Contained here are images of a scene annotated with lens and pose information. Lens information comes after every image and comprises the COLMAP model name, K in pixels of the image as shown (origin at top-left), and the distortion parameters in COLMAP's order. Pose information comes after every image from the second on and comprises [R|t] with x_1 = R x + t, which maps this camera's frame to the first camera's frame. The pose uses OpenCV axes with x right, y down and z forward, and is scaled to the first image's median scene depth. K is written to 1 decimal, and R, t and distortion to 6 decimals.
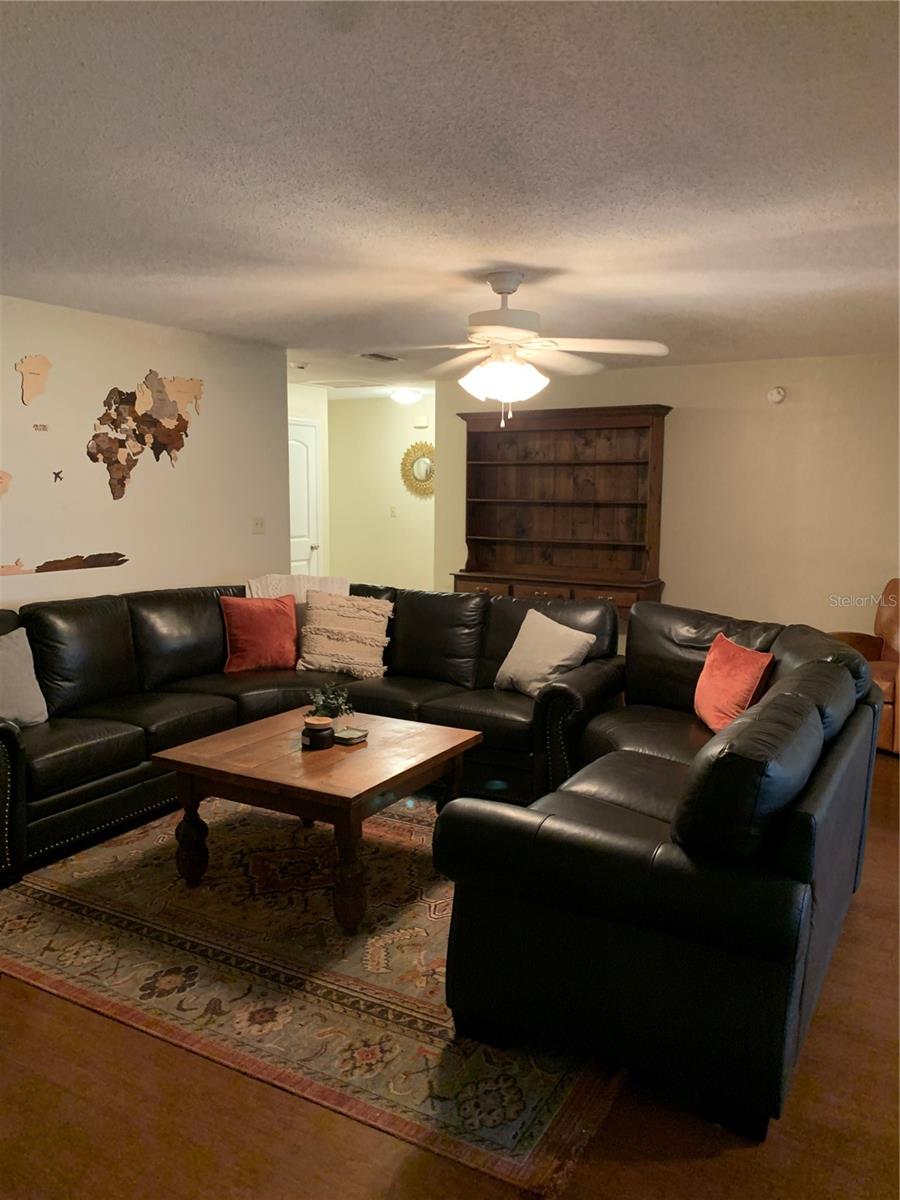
lens RADIAL K [[922.5, 0, 449.6], [0, 922.5, 595.1], [0, 0, 1]] dist [0.040939, -0.053942]
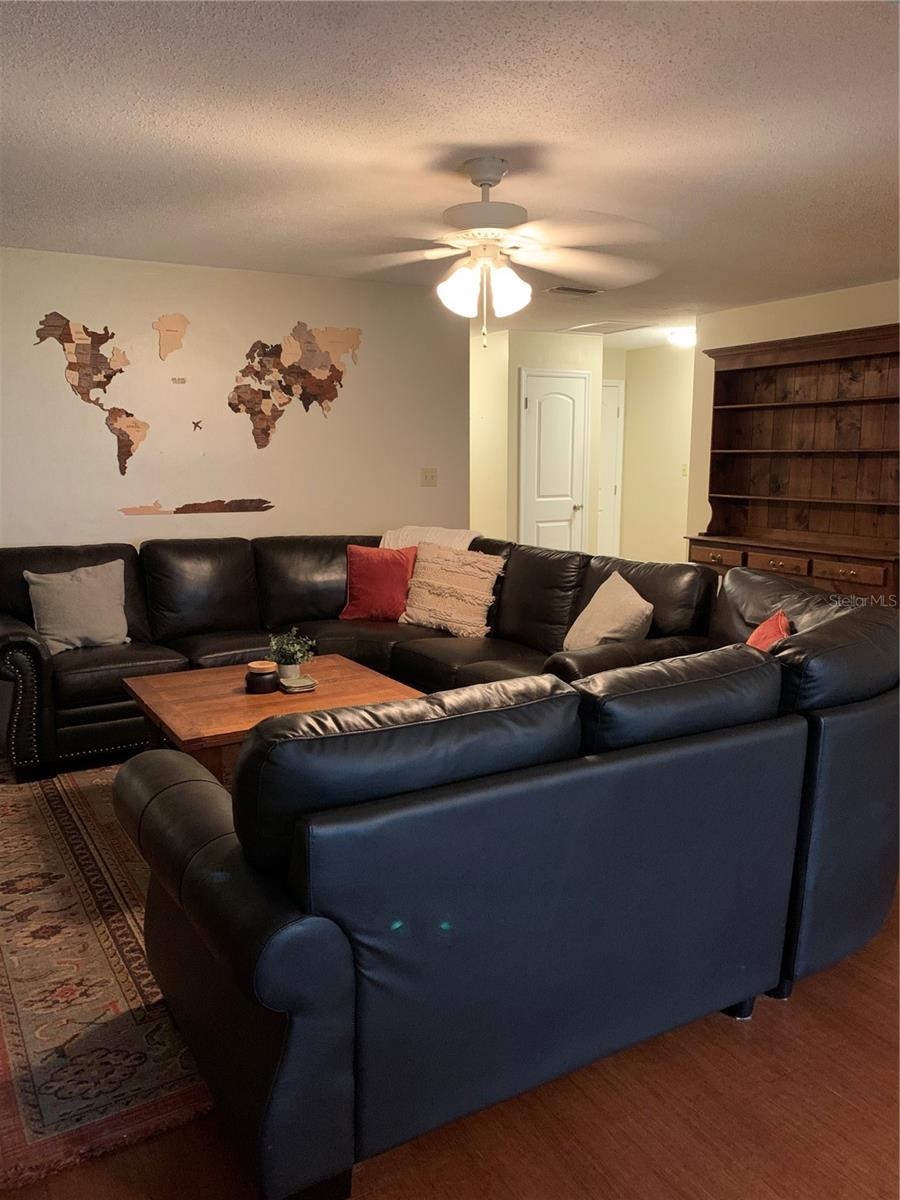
lens RADIAL K [[922.5, 0, 445.2], [0, 922.5, 611.9], [0, 0, 1]] dist [0.040939, -0.053942]
pose [[0.866474, 0.073112, -0.493839, 0.347844], [-0.049870, 0.996946, 0.060096, 0.008723], [0.496724, -0.027443, 0.867474, 0.177347]]
